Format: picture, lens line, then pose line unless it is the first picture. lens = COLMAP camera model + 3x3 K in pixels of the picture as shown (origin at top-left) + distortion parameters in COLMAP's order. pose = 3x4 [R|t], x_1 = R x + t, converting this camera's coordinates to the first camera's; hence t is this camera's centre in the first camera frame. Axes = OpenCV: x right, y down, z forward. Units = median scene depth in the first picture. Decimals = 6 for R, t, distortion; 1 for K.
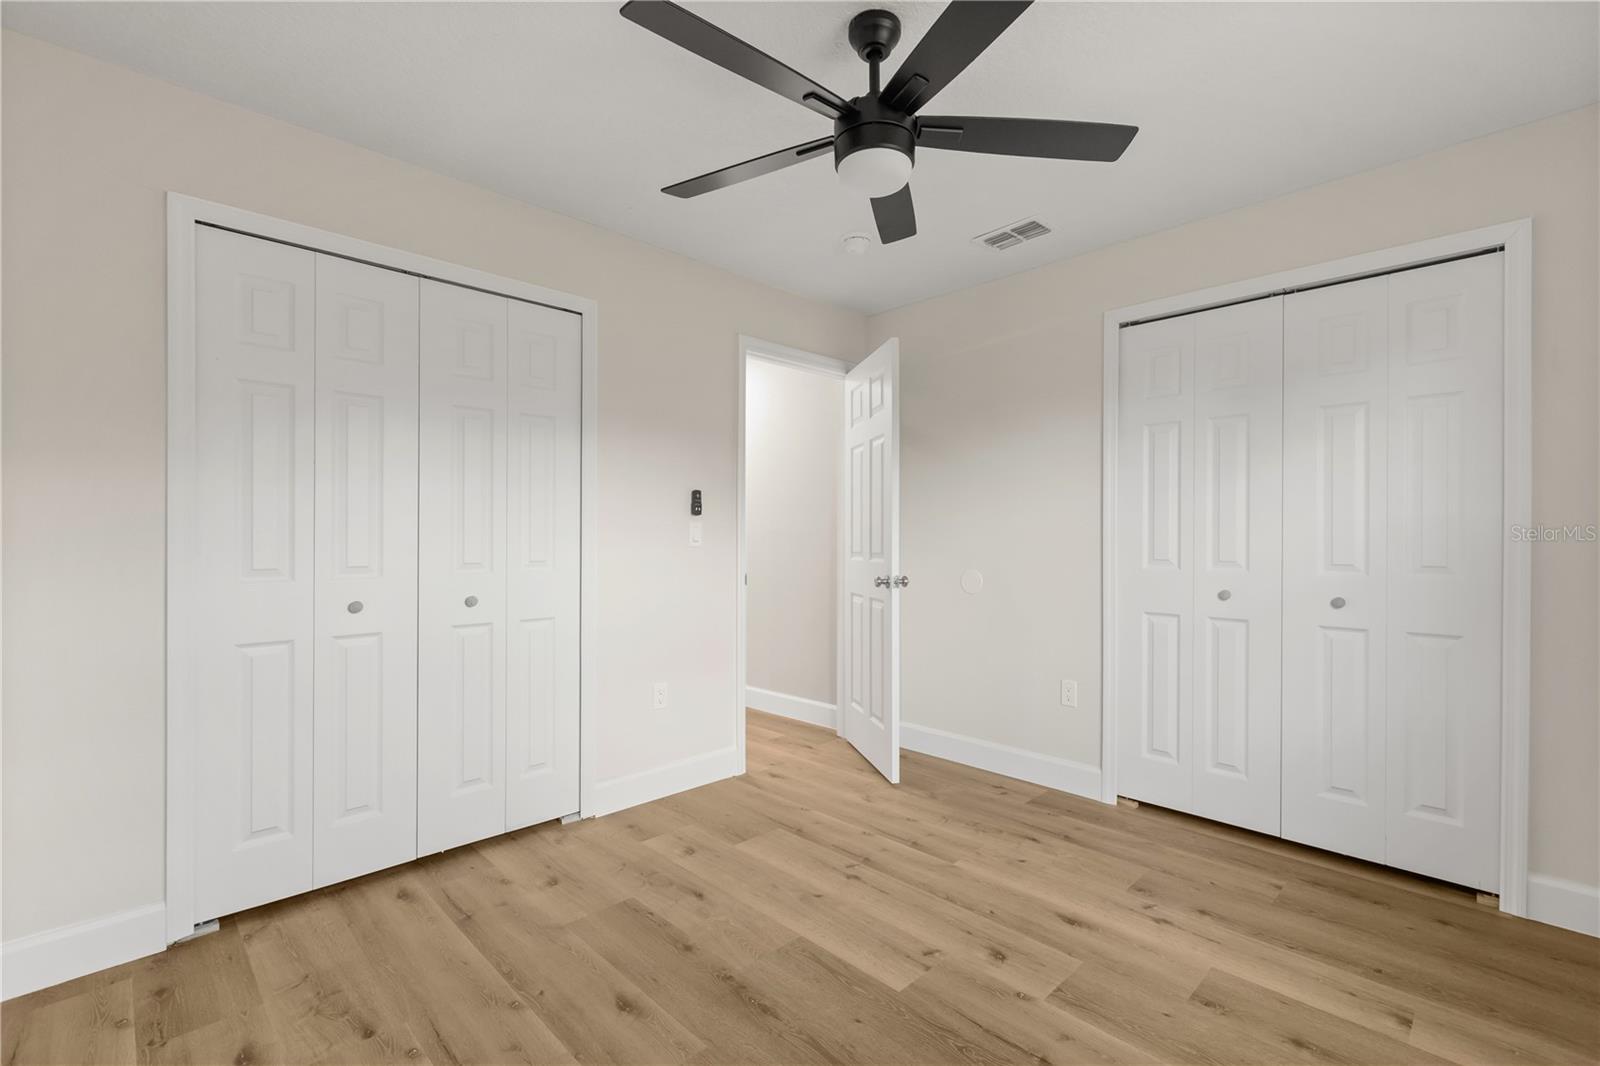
lens RADIAL K [[723.0, 0, 800.0], [0, 723.0, 533.0], [0, 0, 1]] dist [0.001783, 0.000168]
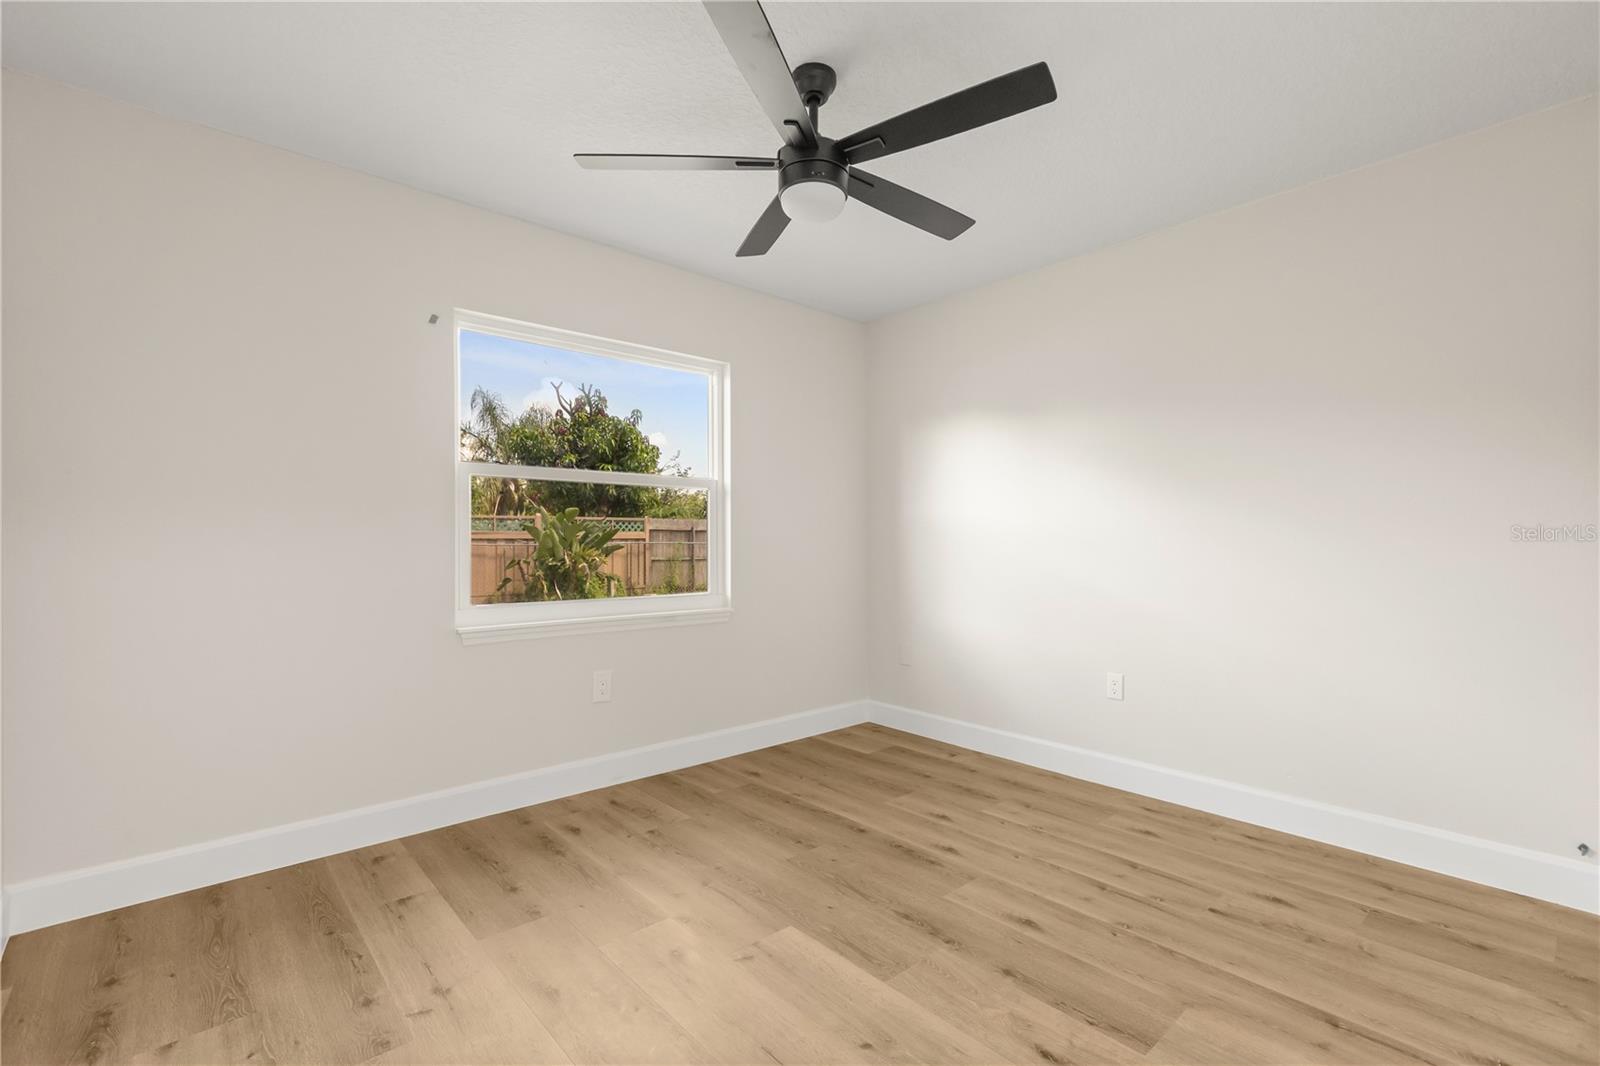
lens RADIAL K [[722.1, 0, 803.5], [0, 722.1, 509.6], [0, 0, 1]] dist [0.003275, 0.000191]
pose [[-0.999196, 0.001405, 0.040062, 0.068502], [-0.000474, 0.998902, -0.046853, 0.038654], [-0.040084, -0.046834, -0.998098, 2.064261]]
